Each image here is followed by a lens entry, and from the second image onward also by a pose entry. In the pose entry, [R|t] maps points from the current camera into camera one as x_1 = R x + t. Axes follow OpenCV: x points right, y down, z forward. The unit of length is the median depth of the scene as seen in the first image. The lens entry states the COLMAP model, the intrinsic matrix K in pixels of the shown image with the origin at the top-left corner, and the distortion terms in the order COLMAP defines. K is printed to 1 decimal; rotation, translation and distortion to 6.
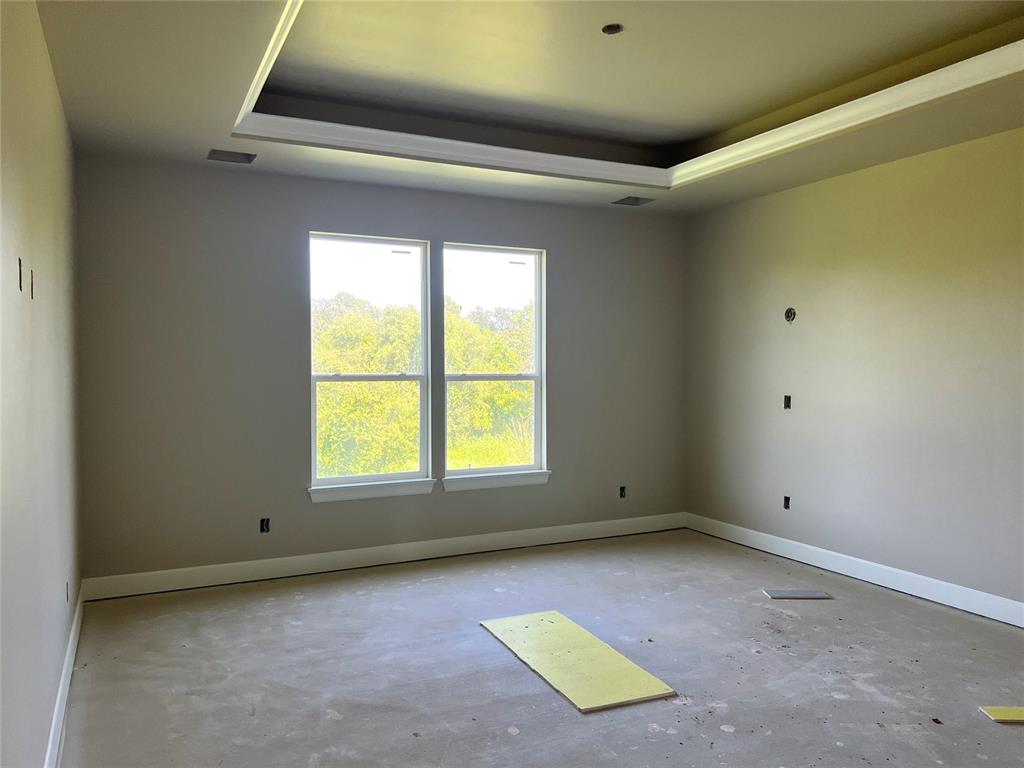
lens RADIAL K [[771.9, 0, 515.2], [0, 771.9, 386.3], [0, 0, 1]] dist [0.078621, -0.112782]
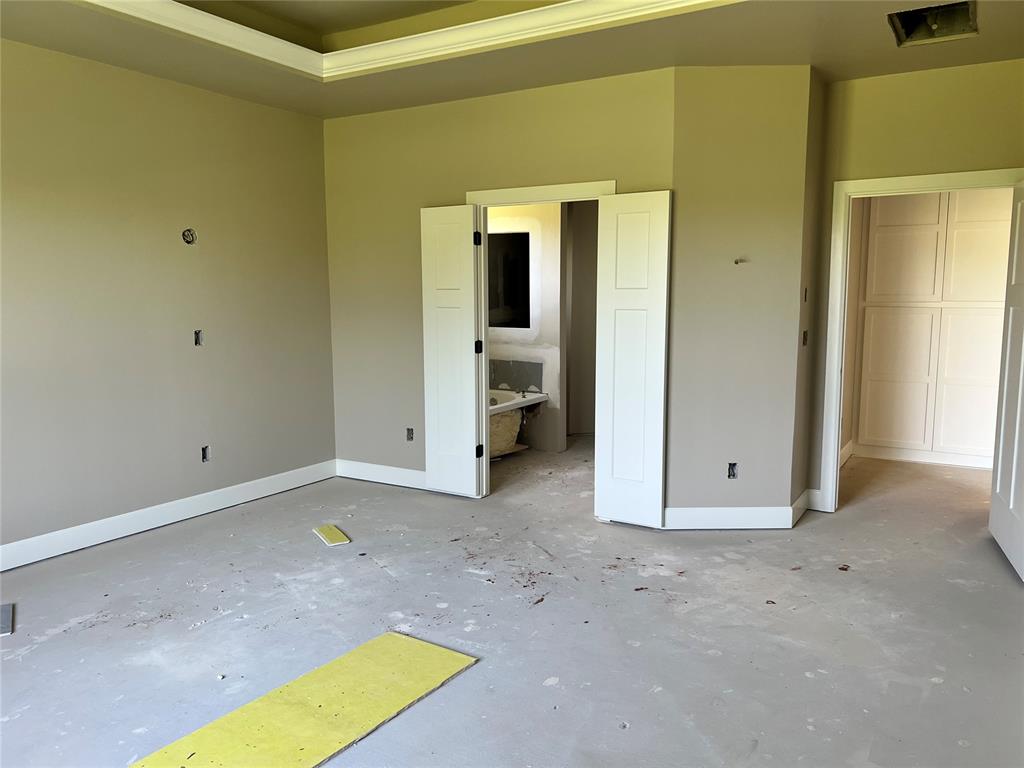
lens RADIAL K [[771.9, 0, 515.2], [0, 771.9, 386.3], [0, 0, 1]] dist [0.078621, -0.112782]
pose [[-0.546506, -0.098073, 0.831693, -0.637035], [0.025685, 0.990689, 0.133699, -0.036715], [-0.837061, 0.094430, -0.538899, 1.319388]]
